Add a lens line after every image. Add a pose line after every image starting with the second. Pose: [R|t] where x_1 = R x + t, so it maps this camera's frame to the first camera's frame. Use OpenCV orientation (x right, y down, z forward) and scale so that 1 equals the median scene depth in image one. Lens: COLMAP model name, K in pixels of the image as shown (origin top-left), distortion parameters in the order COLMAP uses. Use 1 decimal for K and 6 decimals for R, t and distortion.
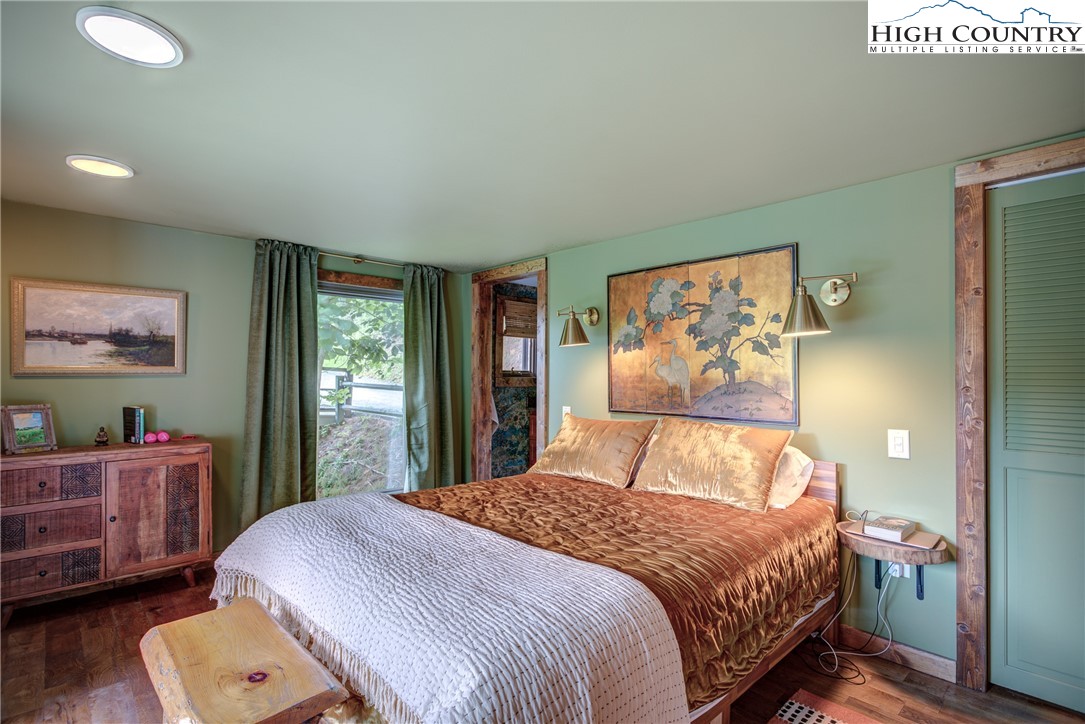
lens RADIAL K [[524.8, 0, 542.9], [0, 524.8, 361.3], [0, 0, 1]] dist [-0.007659, -0.000107]
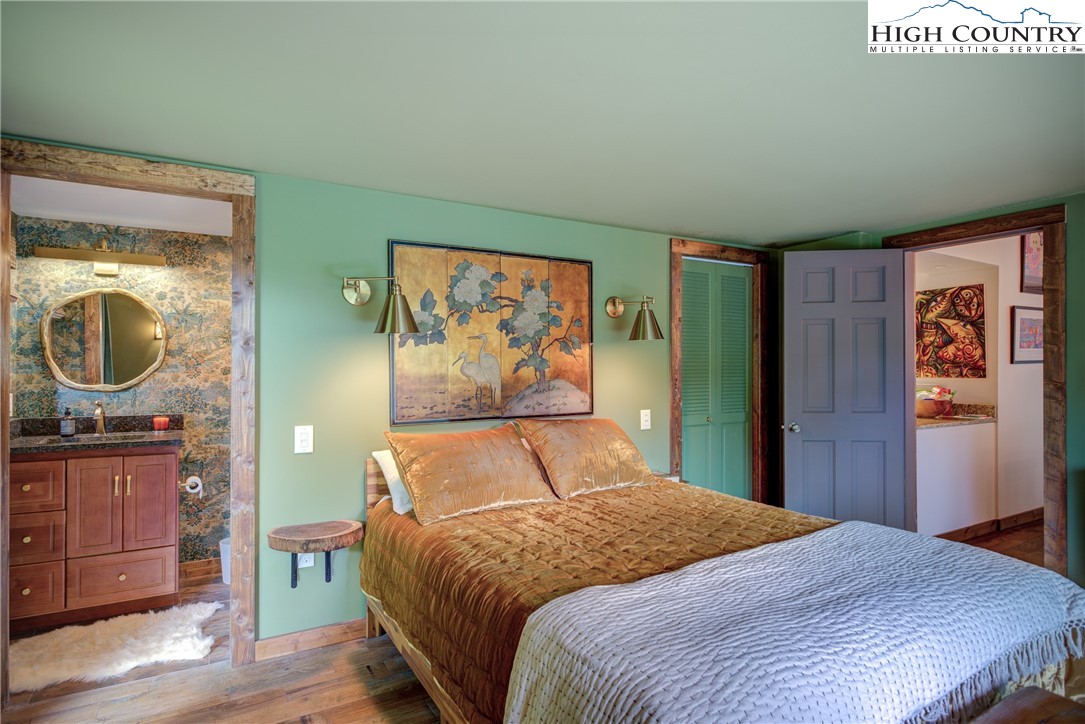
lens RADIAL K [[583.6, 0, 543.8], [0, 583.6, 365.5], [0, 0, 1]] dist [-0.006074, -0.000156]
pose [[0.218129, -0.002031, 0.975918, -0.714848], [-0.016147, 0.999853, 0.005689, 0.004451], [-0.975786, -0.016999, 0.218065, 0.699046]]
